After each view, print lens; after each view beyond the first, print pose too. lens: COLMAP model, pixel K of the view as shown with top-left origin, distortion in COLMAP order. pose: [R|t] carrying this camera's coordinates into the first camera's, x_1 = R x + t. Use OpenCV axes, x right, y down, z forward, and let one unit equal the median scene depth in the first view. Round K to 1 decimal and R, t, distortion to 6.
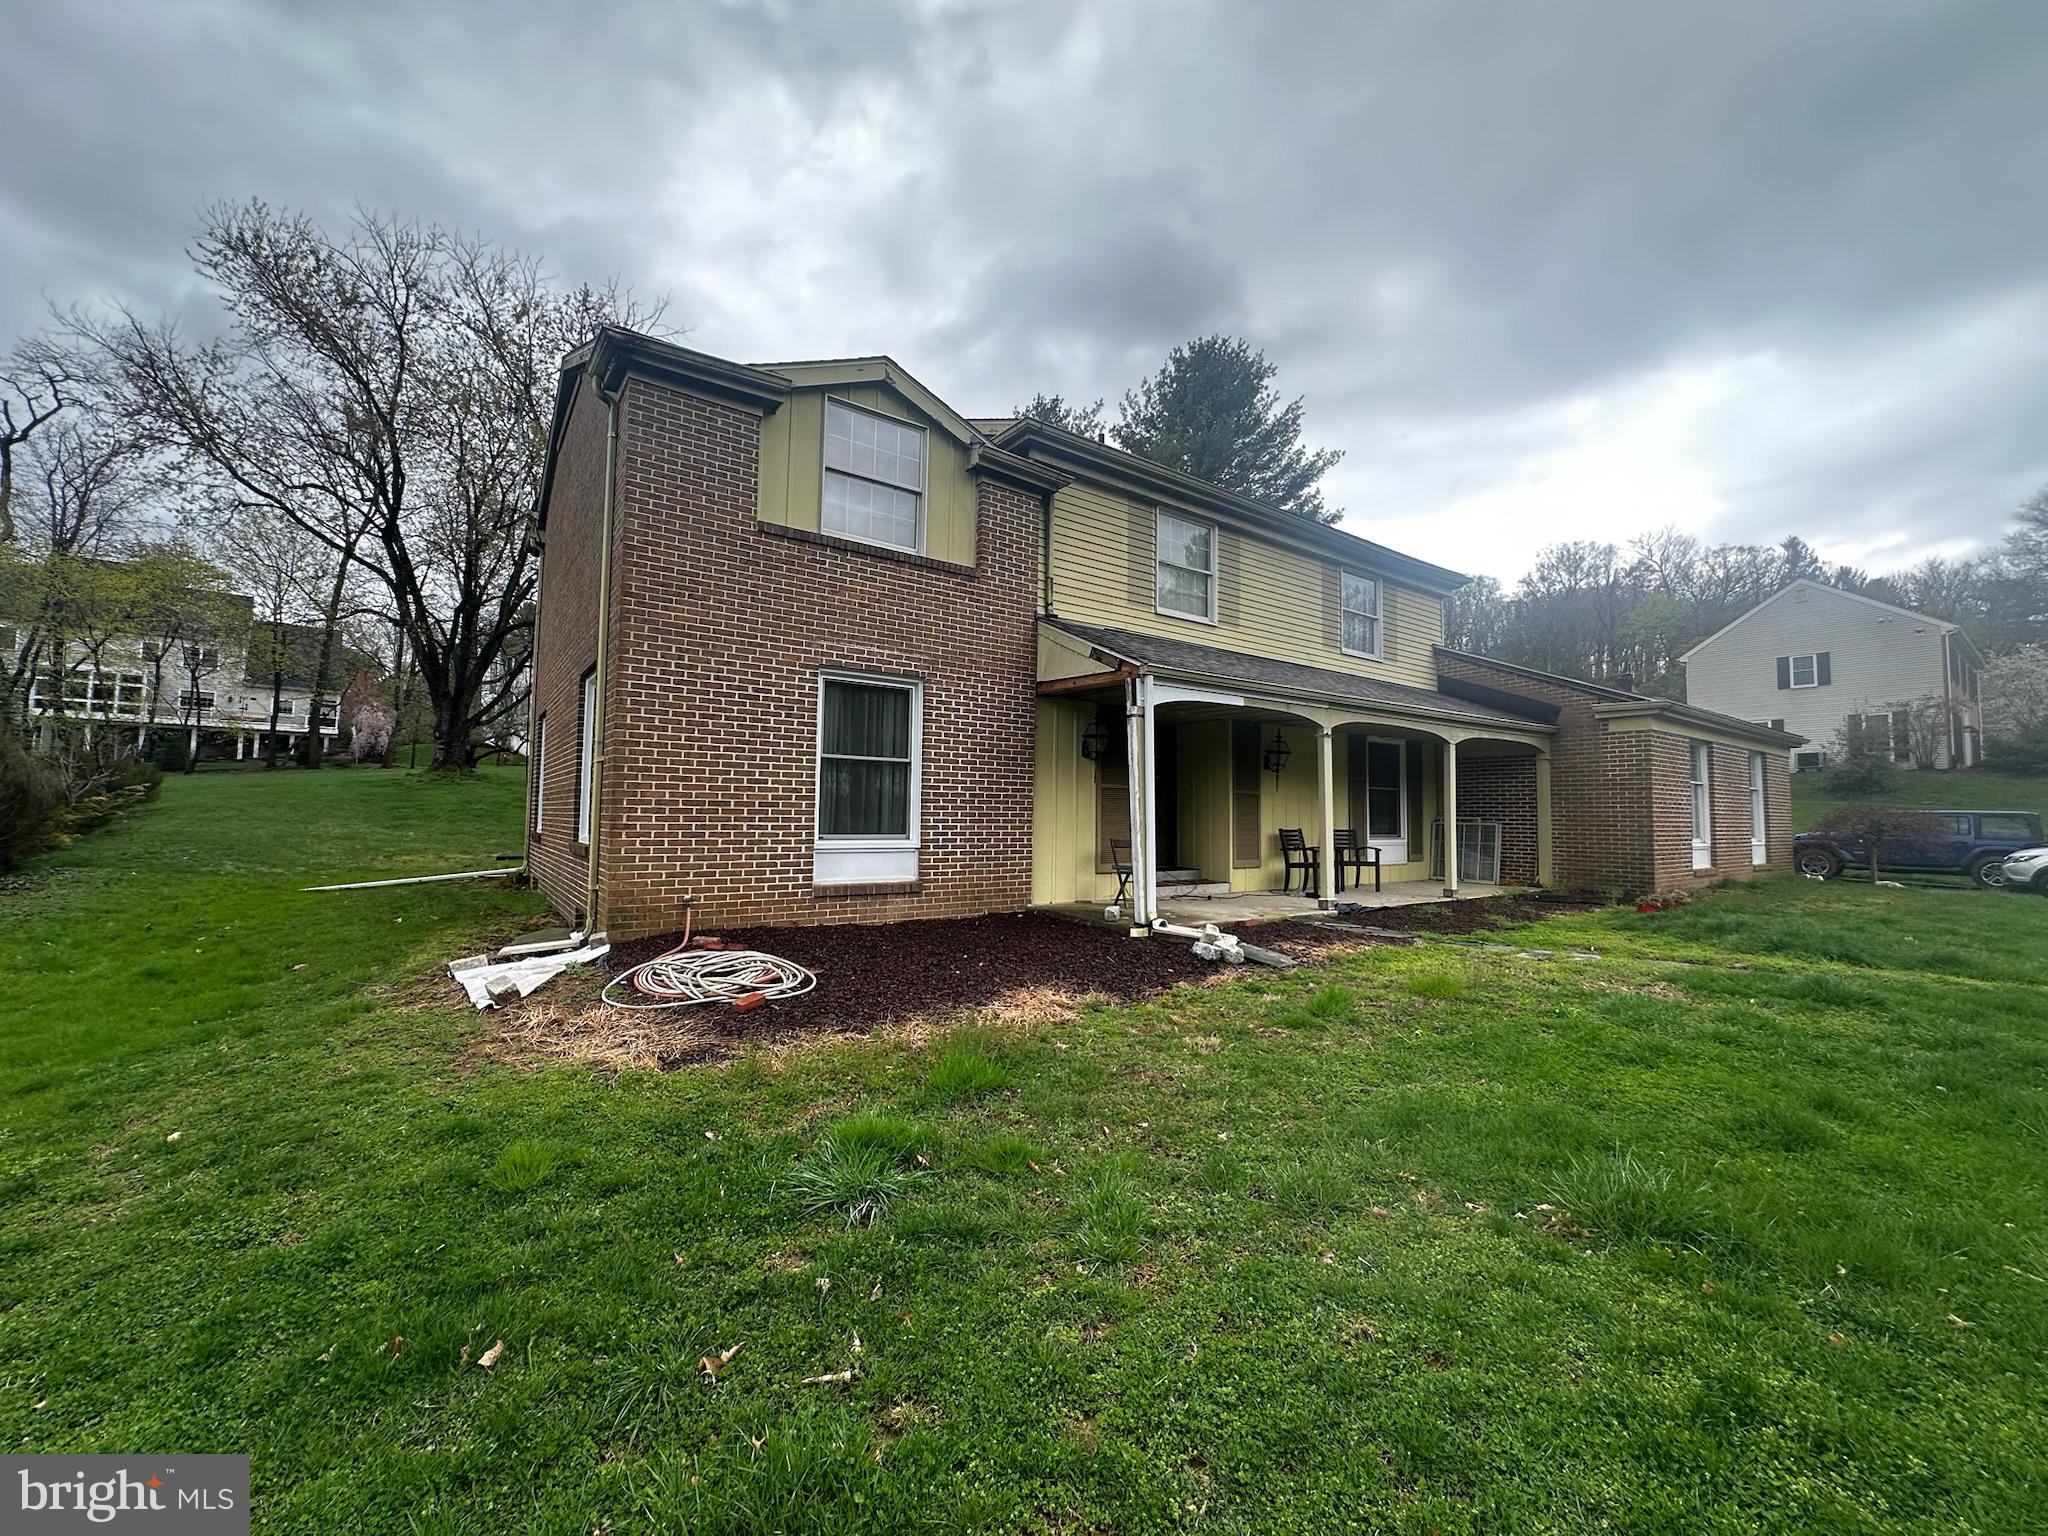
lens RADIAL K [[819.4, 0, 1025.7], [0, 819.4, 778.8], [0, 0, 1]] dist [0.000350, -0.000268]
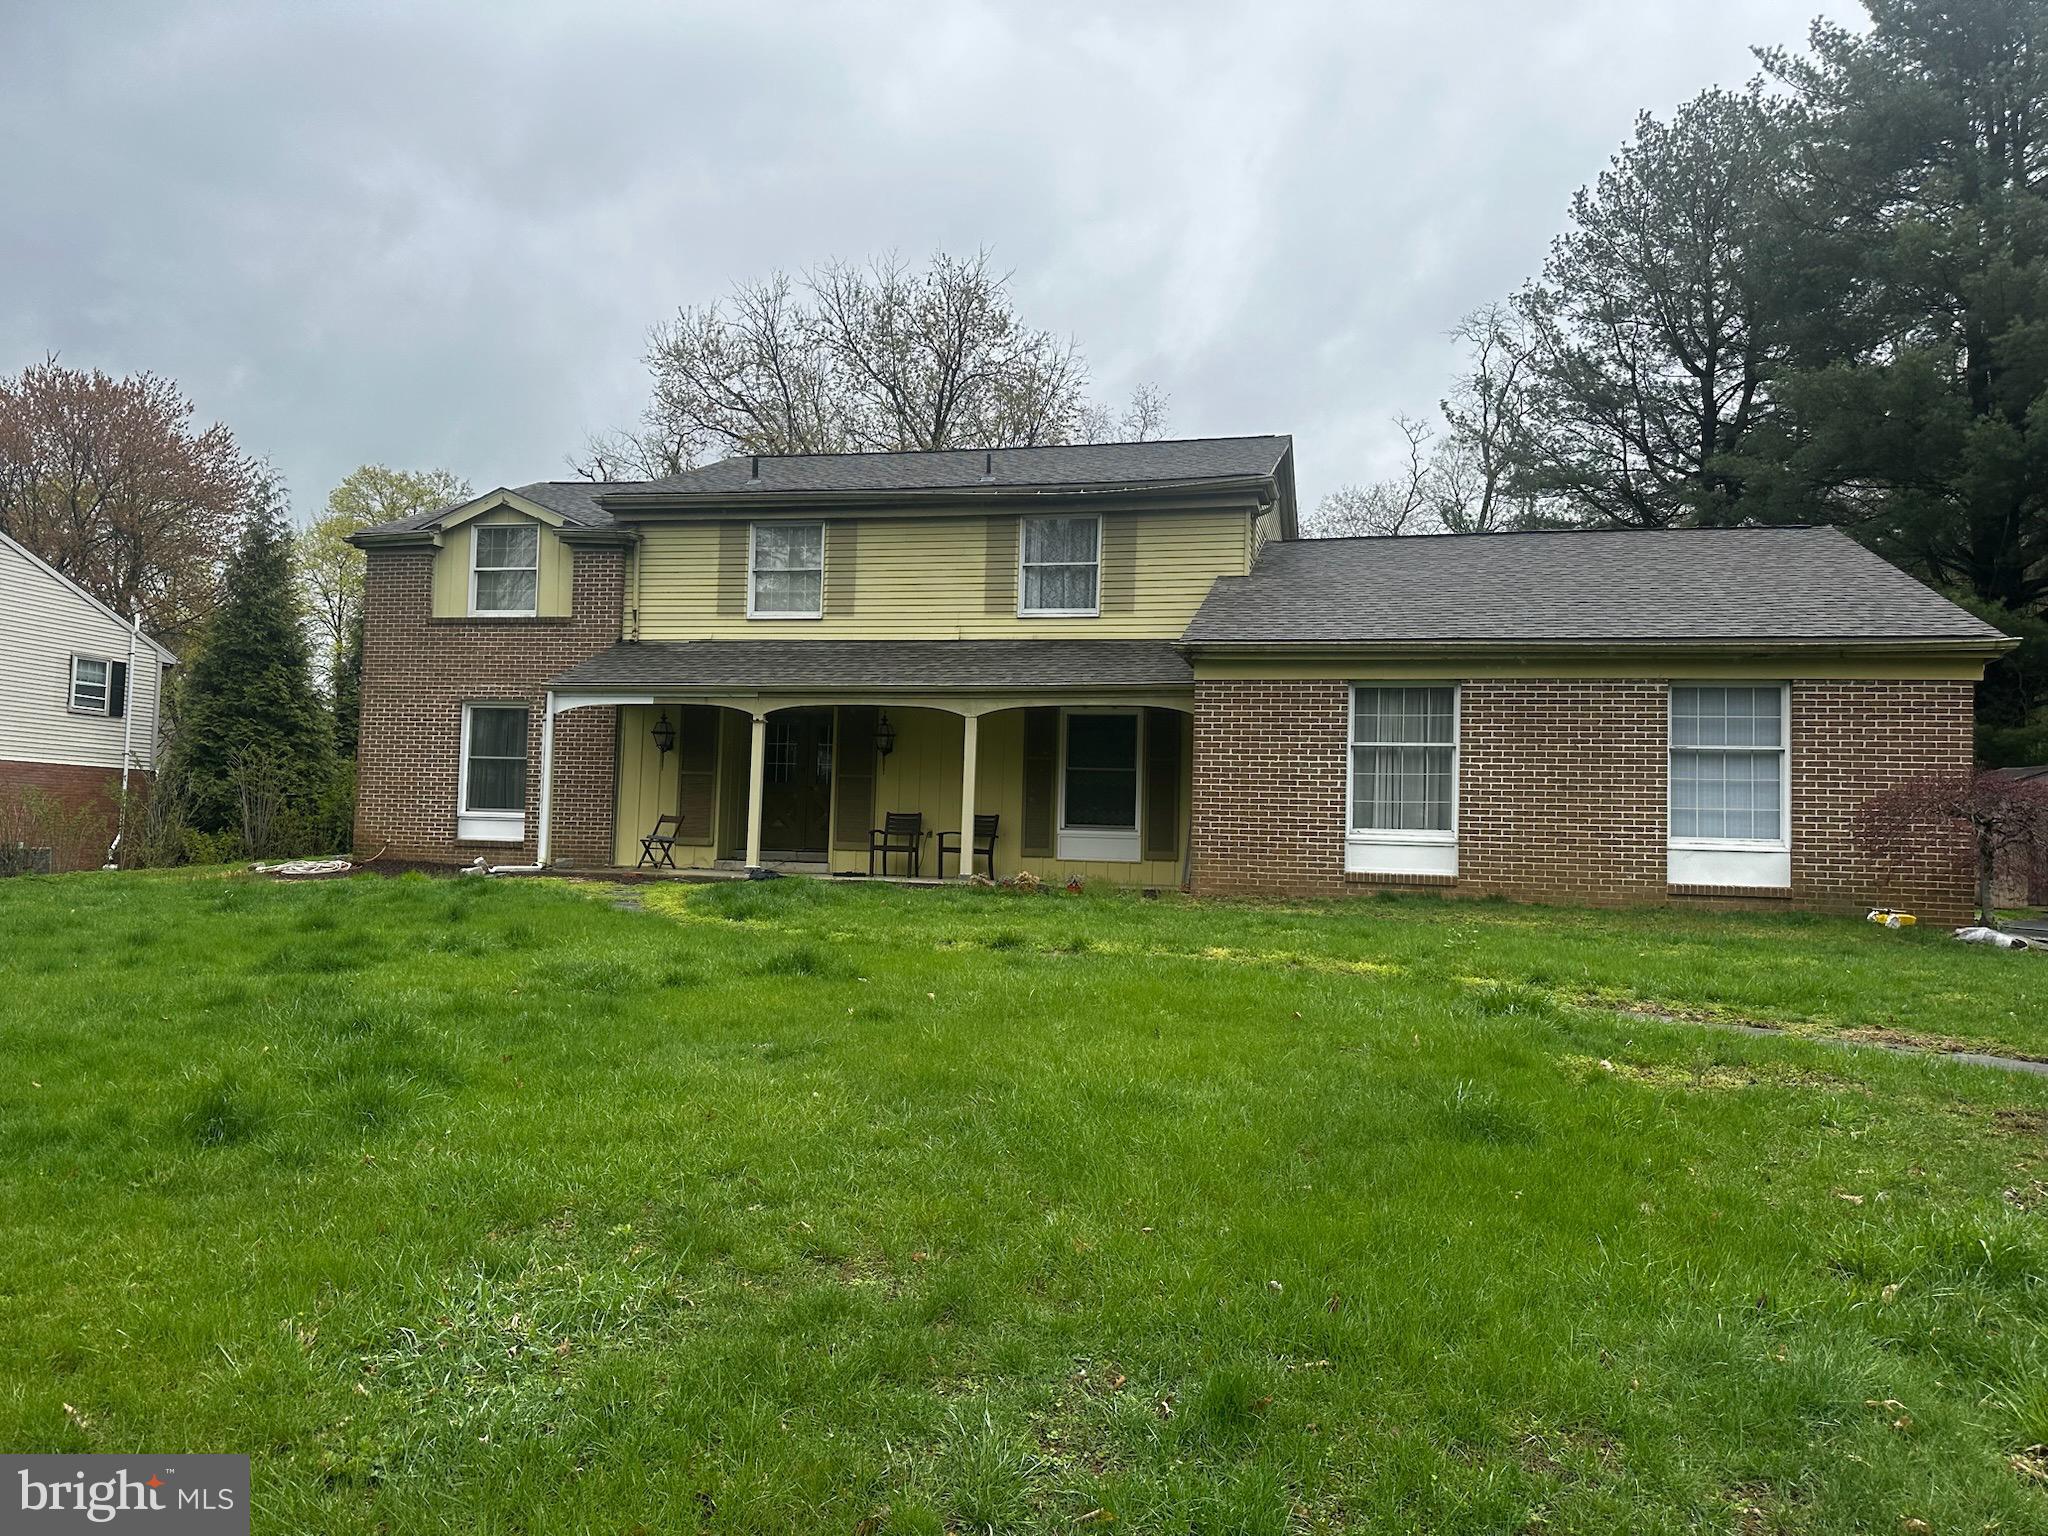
lens RADIAL K [[1437.4, 0, 1035.7], [0, 1437.4, 770.3], [0, 0, 1]] dist [0.029653, -0.039395]
pose [[0.672403, -0.030396, -0.739561, 2.174925], [0.016601, 0.999524, -0.025987, 0.074187], [0.739999, 0.005196, 0.672588, -0.044700]]
